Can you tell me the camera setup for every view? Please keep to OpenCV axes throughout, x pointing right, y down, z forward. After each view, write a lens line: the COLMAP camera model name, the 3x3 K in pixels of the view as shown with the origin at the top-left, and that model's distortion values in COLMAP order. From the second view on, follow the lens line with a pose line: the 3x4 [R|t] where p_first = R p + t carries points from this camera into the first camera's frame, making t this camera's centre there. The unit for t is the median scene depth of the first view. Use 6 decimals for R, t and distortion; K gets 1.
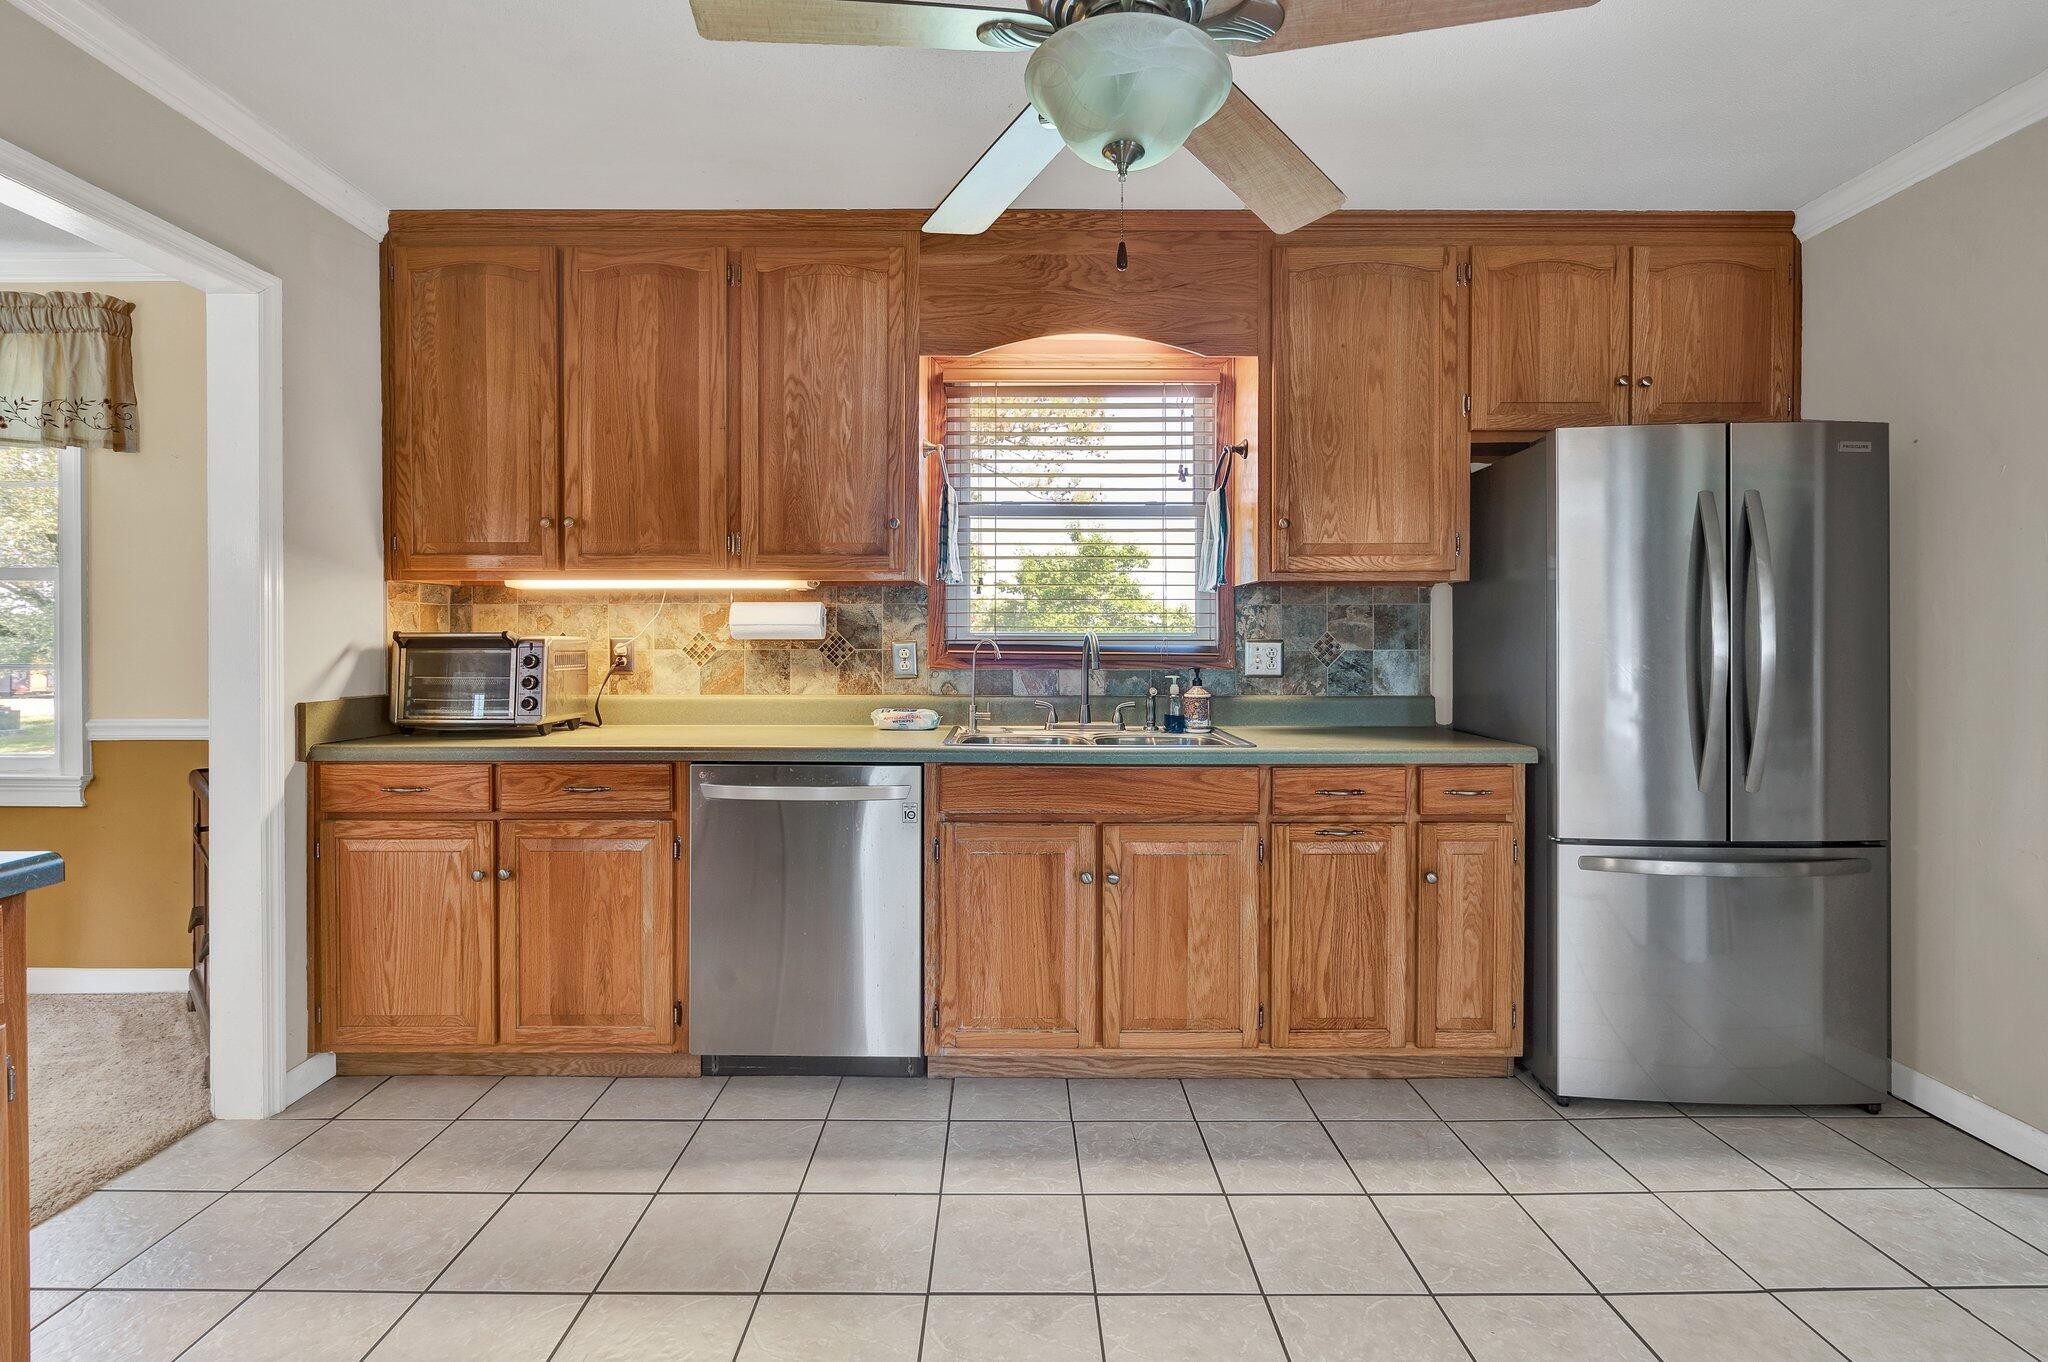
lens RADIAL K [[929.7, 0, 990.9], [0, 929.7, 648.7], [0, 0, 1]] dist [-0.004557, 0.000551]
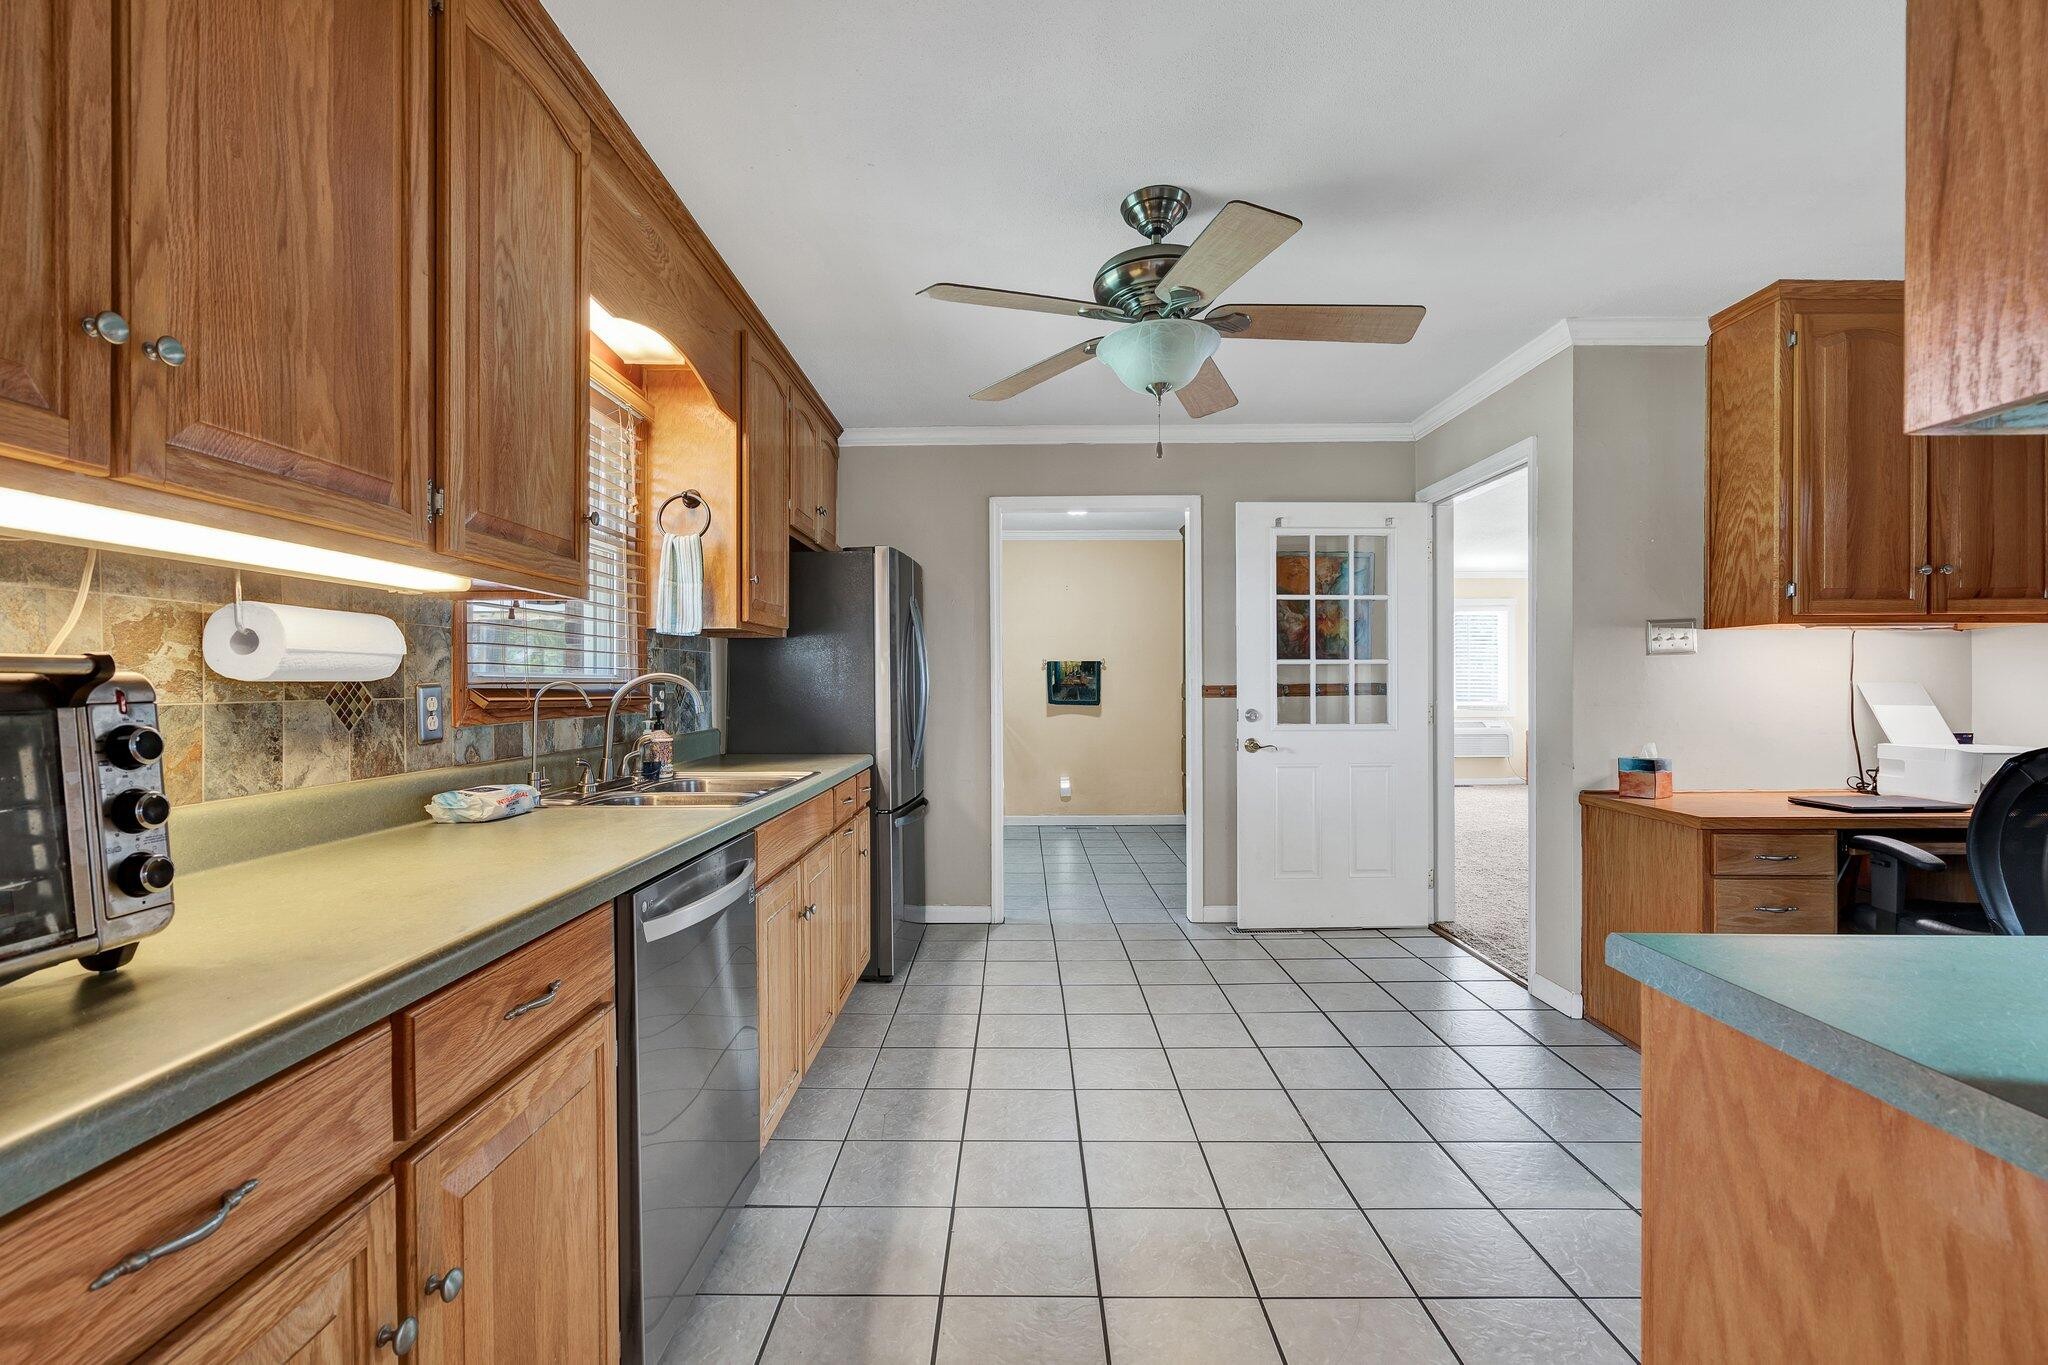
lens RADIAL K [[929.7, 0, 1020.3], [0, 929.7, 682.1], [0, 0, 1]] dist [-0.004557, 0.000551]
pose [[-0.009415, 0.001914, 0.999954, -0.807853], [0.009227, 0.999956, -0.001828, -0.005441], [-0.999913, 0.009210, -0.009433, 0.673972]]
